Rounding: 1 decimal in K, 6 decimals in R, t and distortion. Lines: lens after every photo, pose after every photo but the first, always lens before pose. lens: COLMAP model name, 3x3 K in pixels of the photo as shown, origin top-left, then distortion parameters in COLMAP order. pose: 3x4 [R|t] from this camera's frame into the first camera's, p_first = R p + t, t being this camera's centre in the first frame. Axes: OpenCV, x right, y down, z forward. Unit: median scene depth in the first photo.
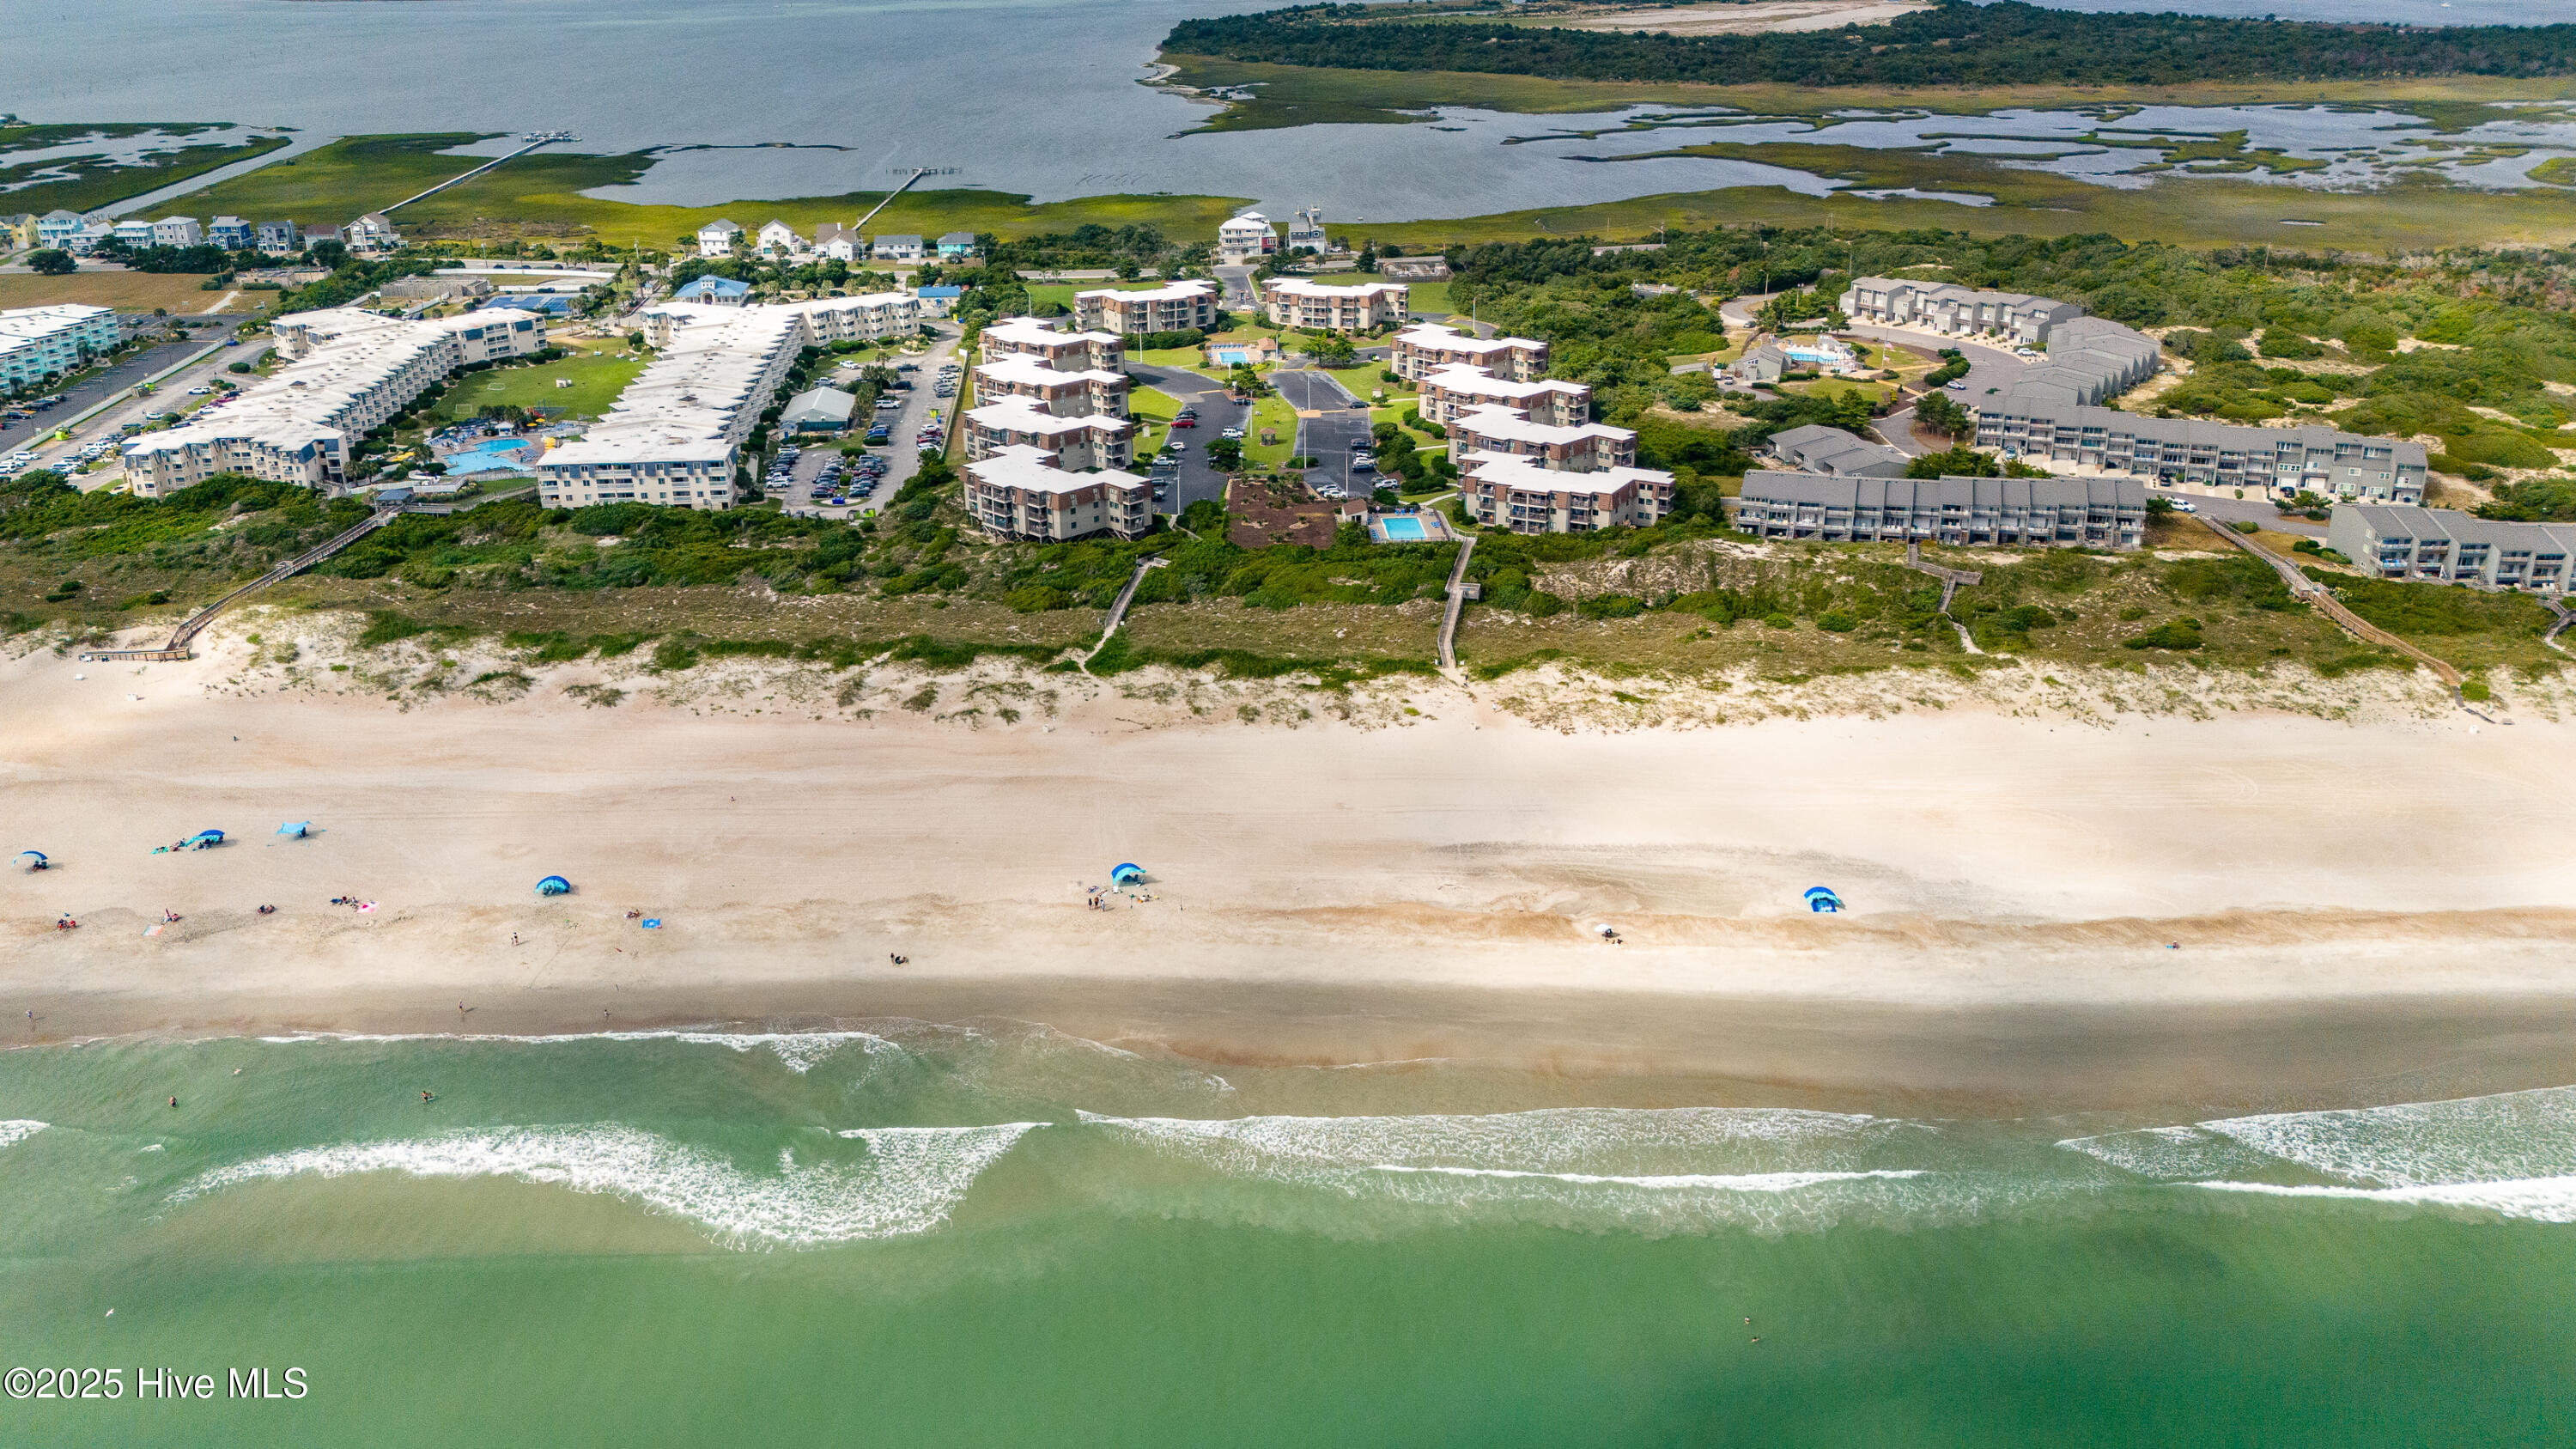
lens RADIAL K [[2019.0, 0, 1289.2], [0, 2019.0, 672.4], [0, 0, 1]] dist [0.065950, -0.062944]
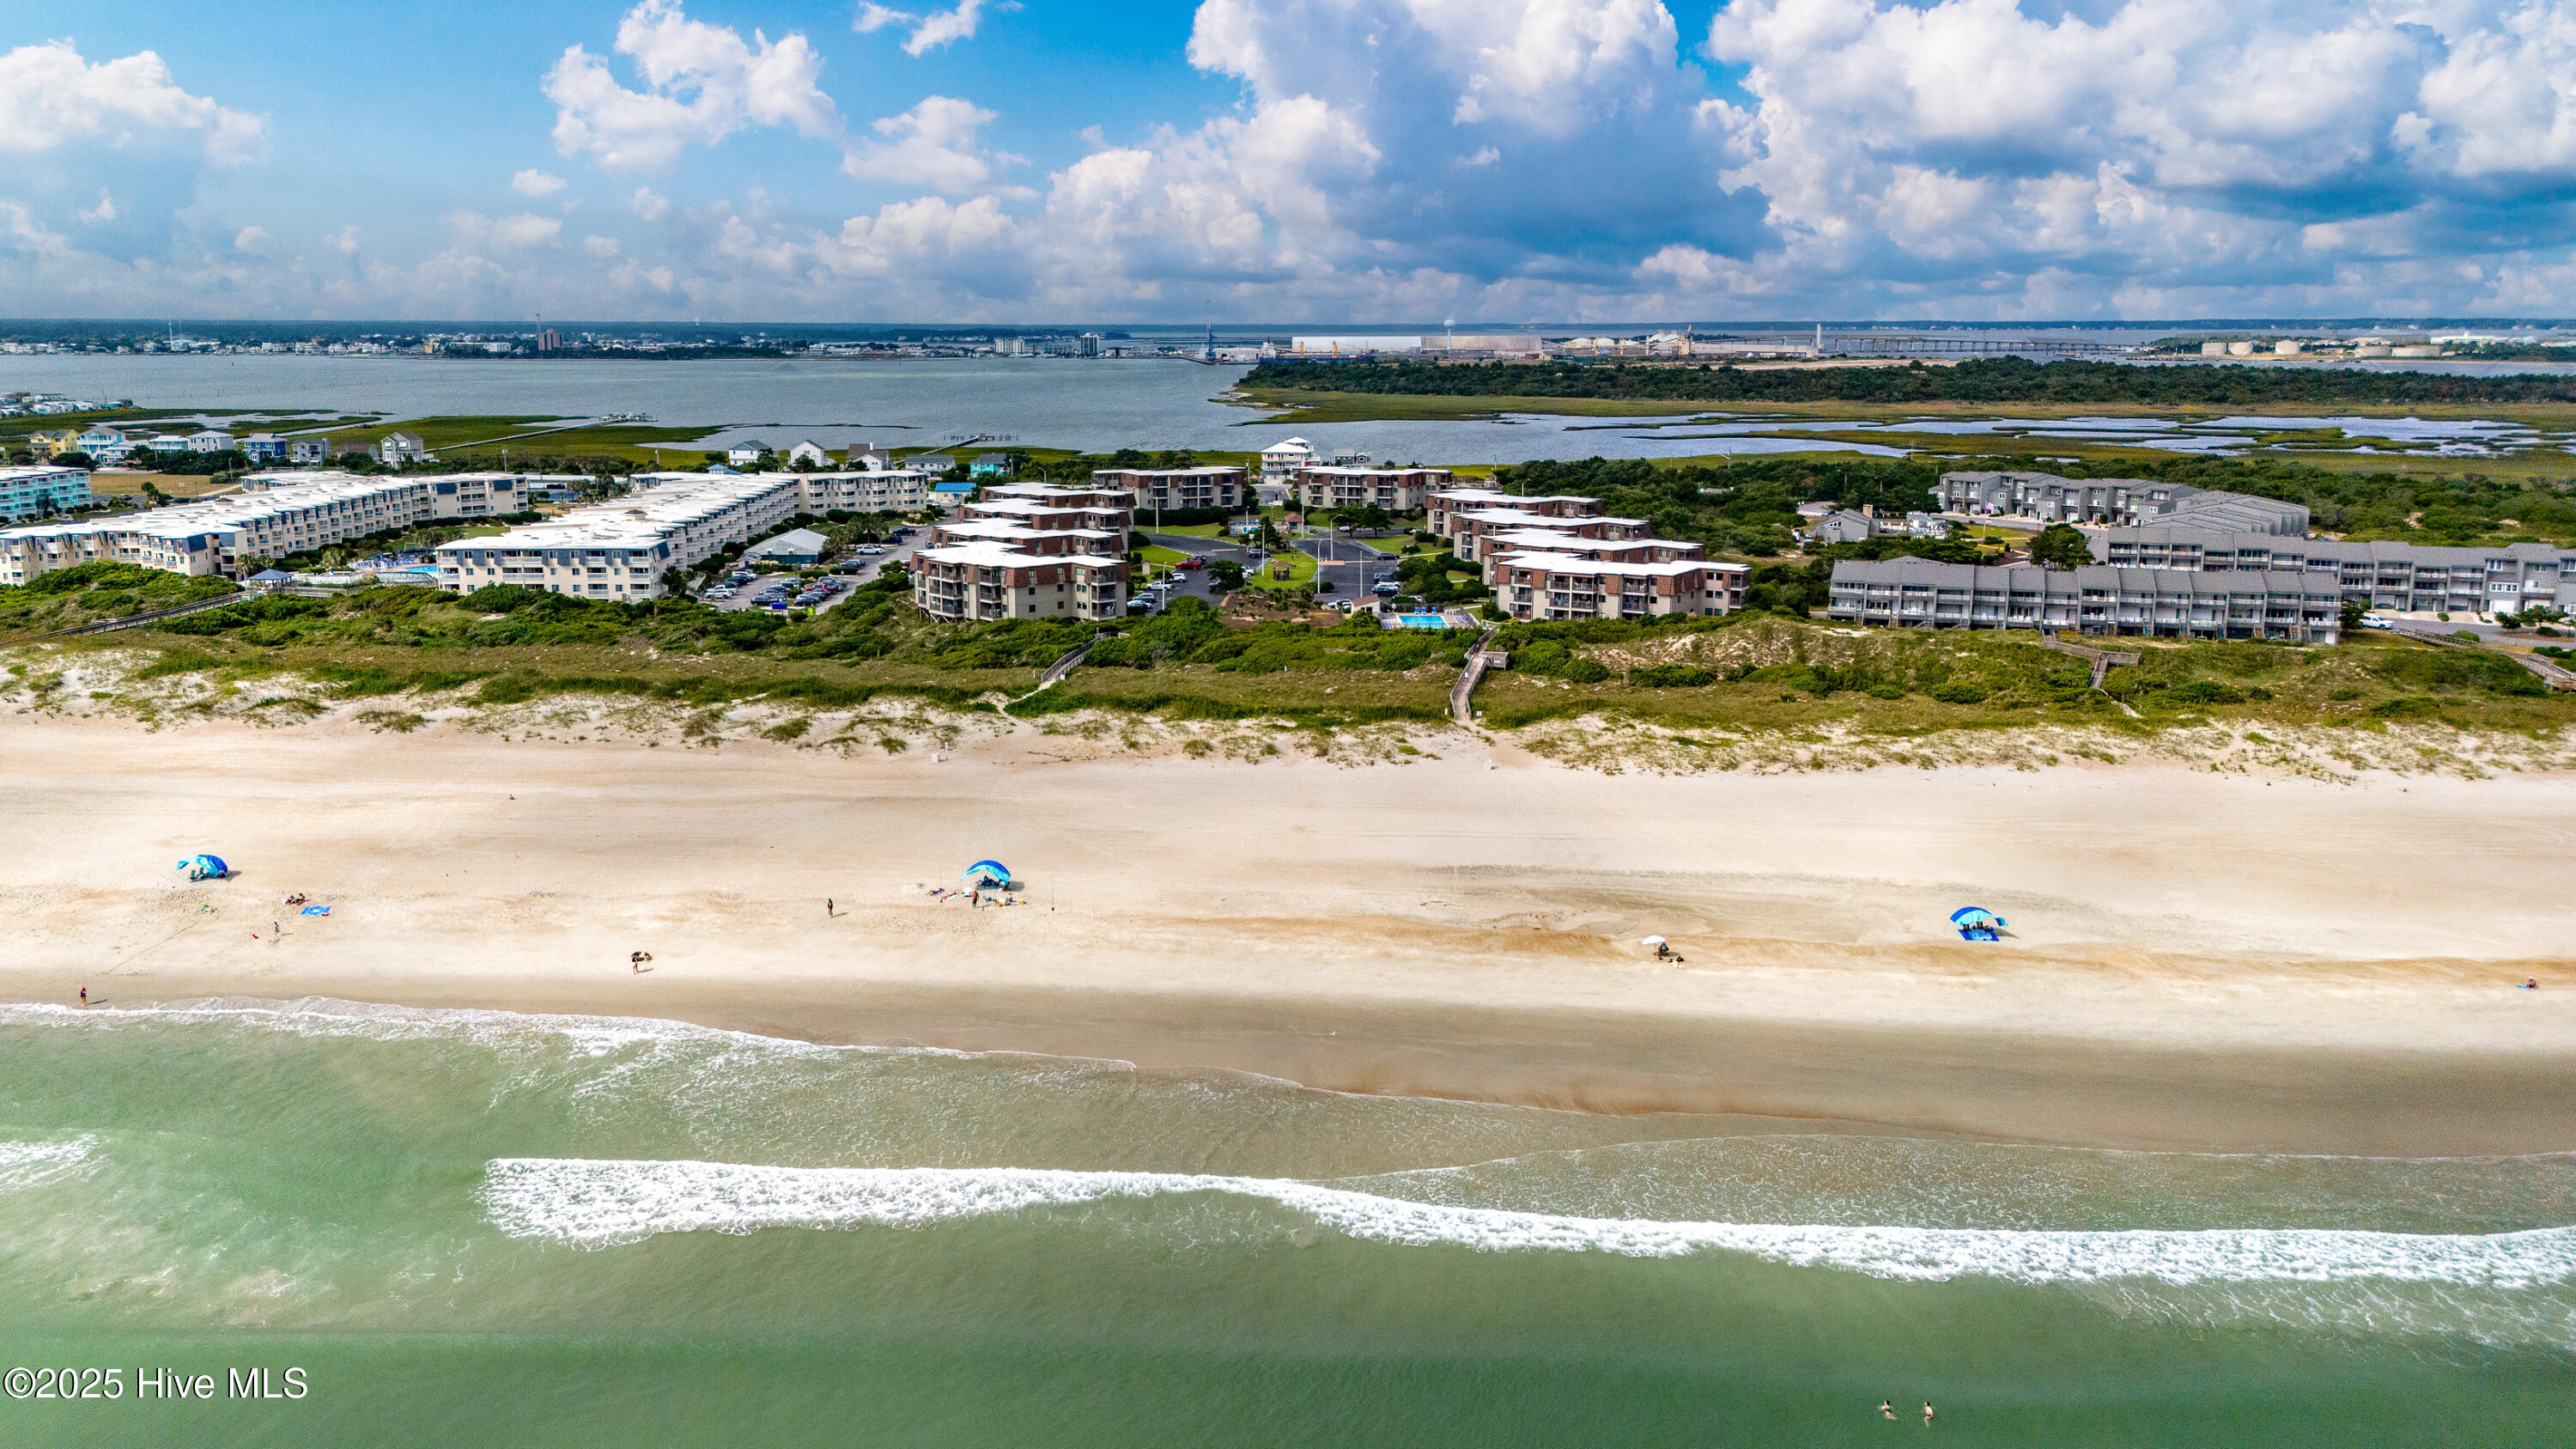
lens RADIAL K [[1950.0, 0, 1257.5], [0, 1950.0, 724.6], [0, 0, 1]] dist [0.057298, -0.043576]
pose [[0.998176, 0.019857, -0.057006, 0.035618], [-0.028561, 0.987313, -0.156195, 0.100561], [0.053182, 0.157539, 0.986080, 0.205519]]
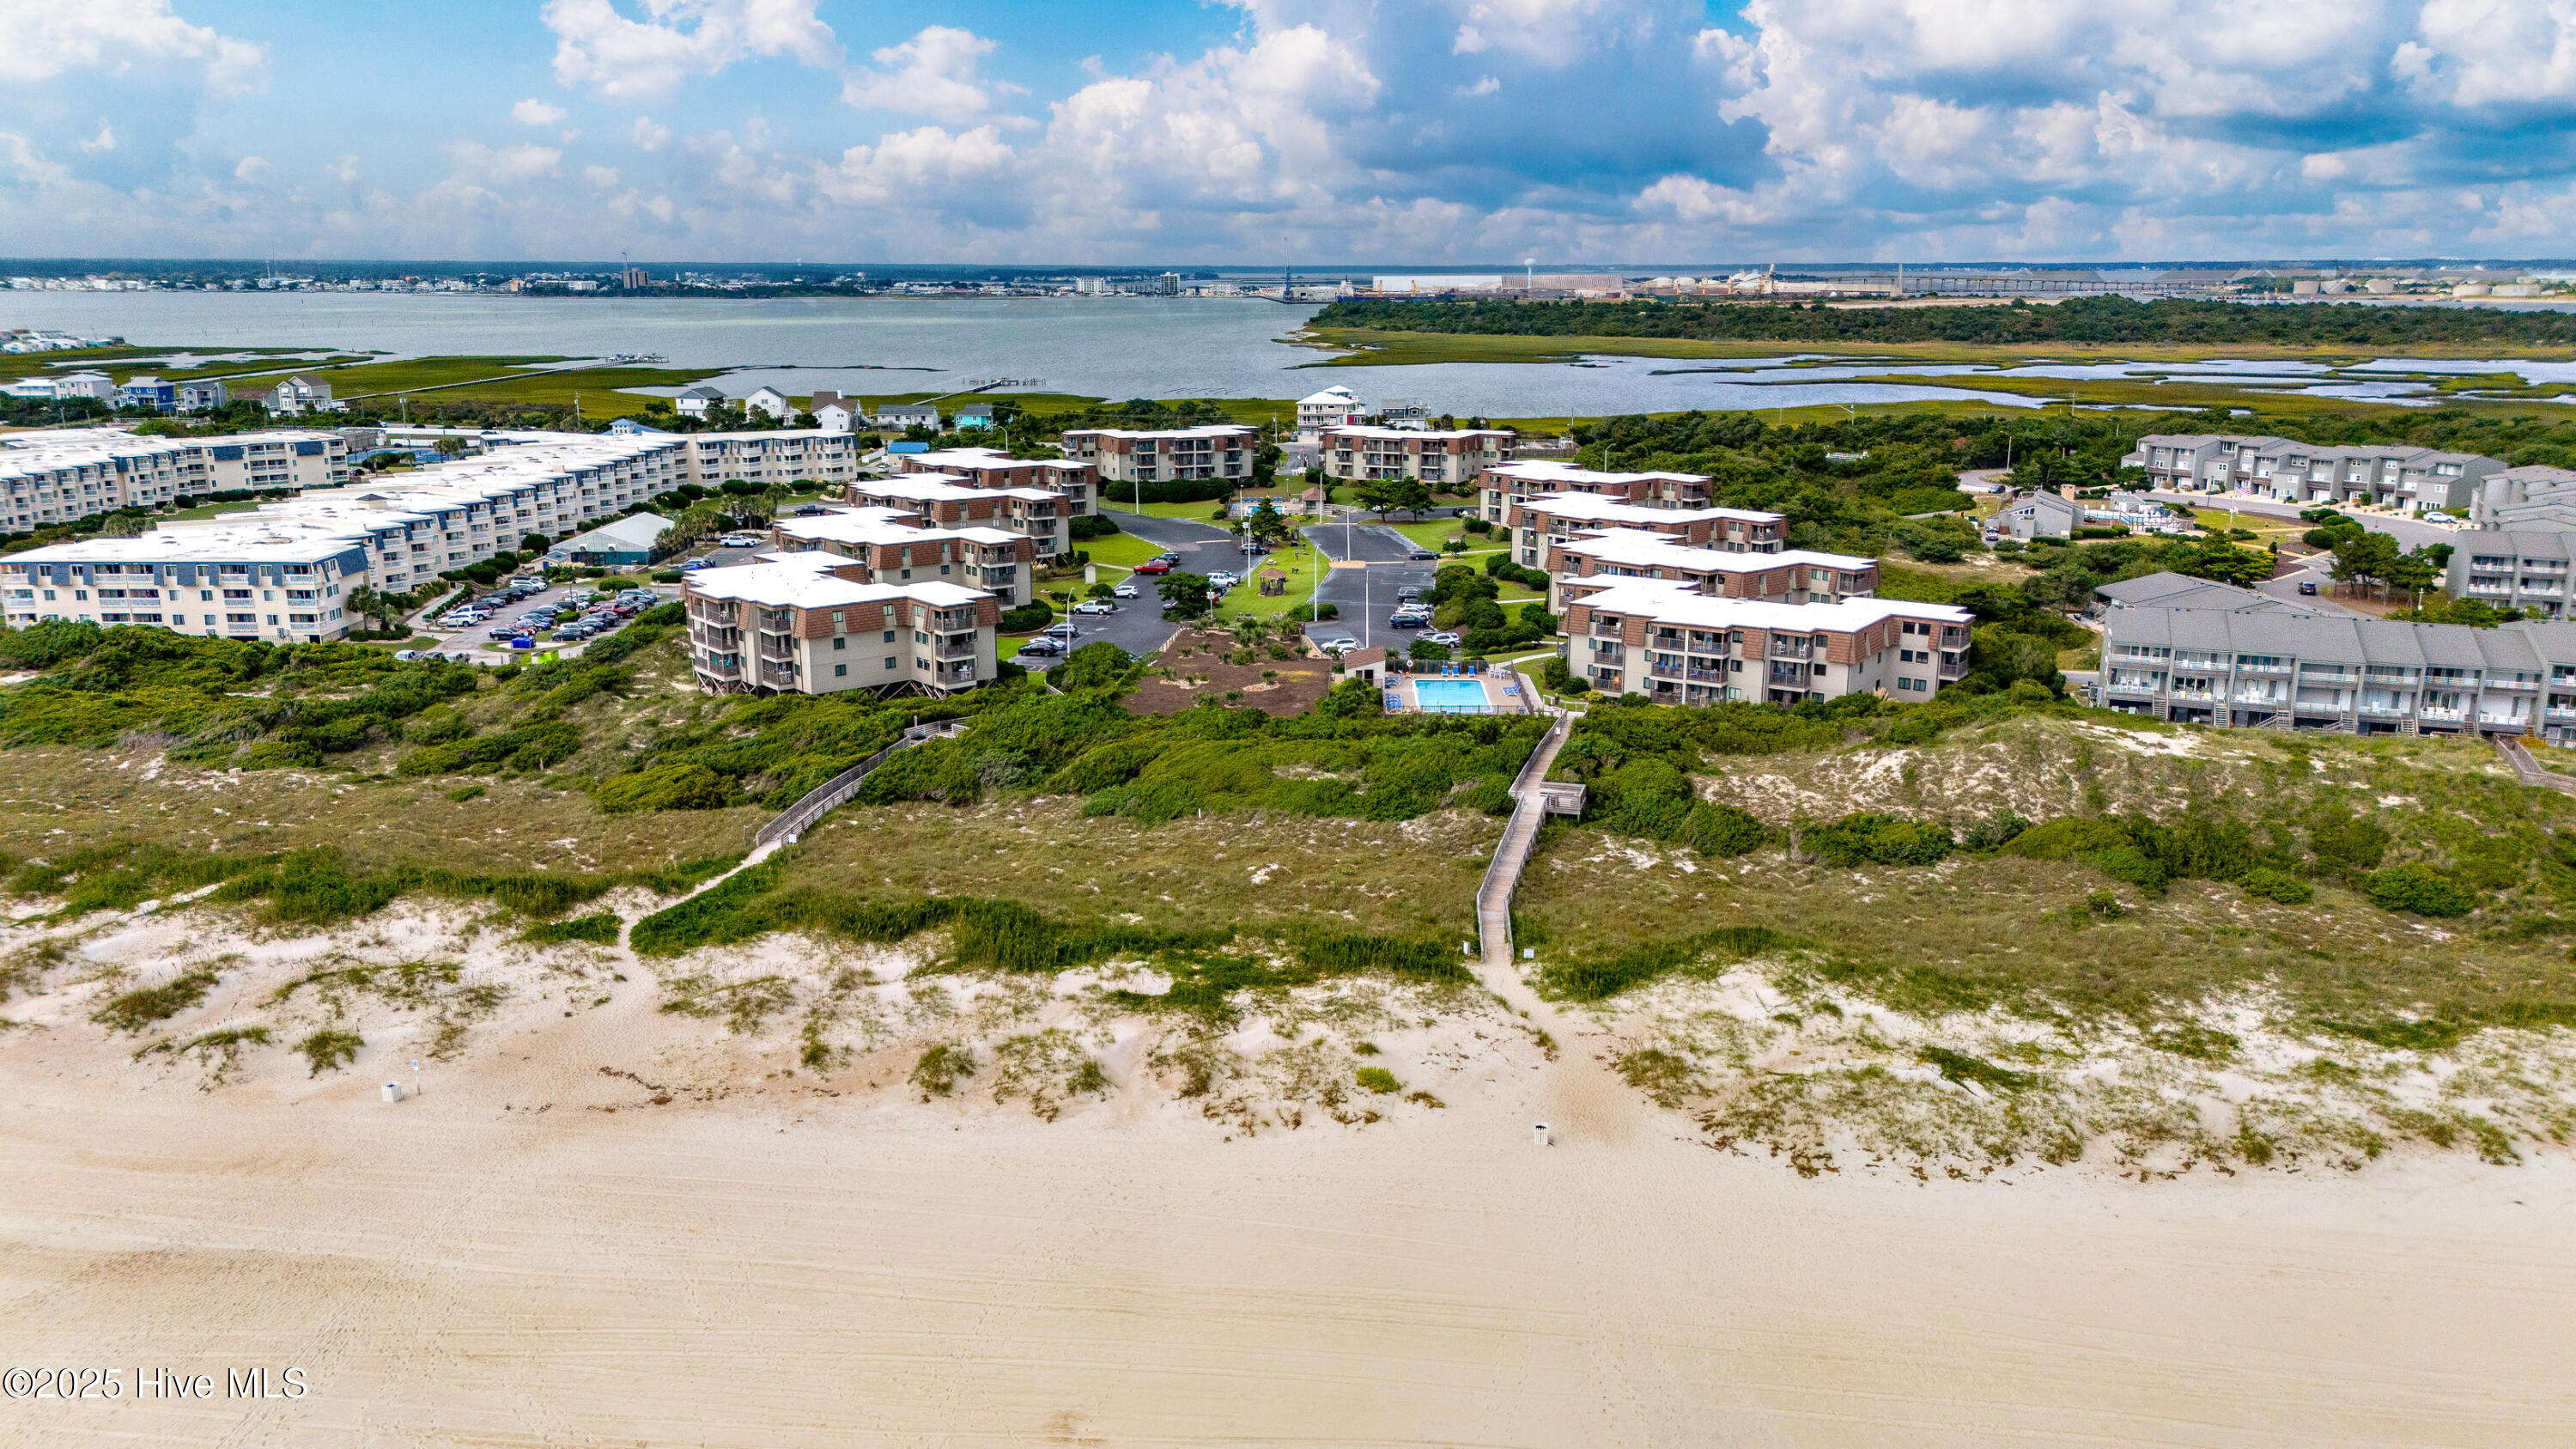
lens RADIAL K [[1868.9, 0, 1304.1], [0, 1868.9, 721.9], [0, 0, 1]] dist [0.071859, -0.071747]
pose [[0.996673, 0.027735, -0.076642, 0.056676], [-0.036791, 0.992165, -0.119396, -0.003525], [0.072730, 0.121818, 0.989884, 0.511366]]
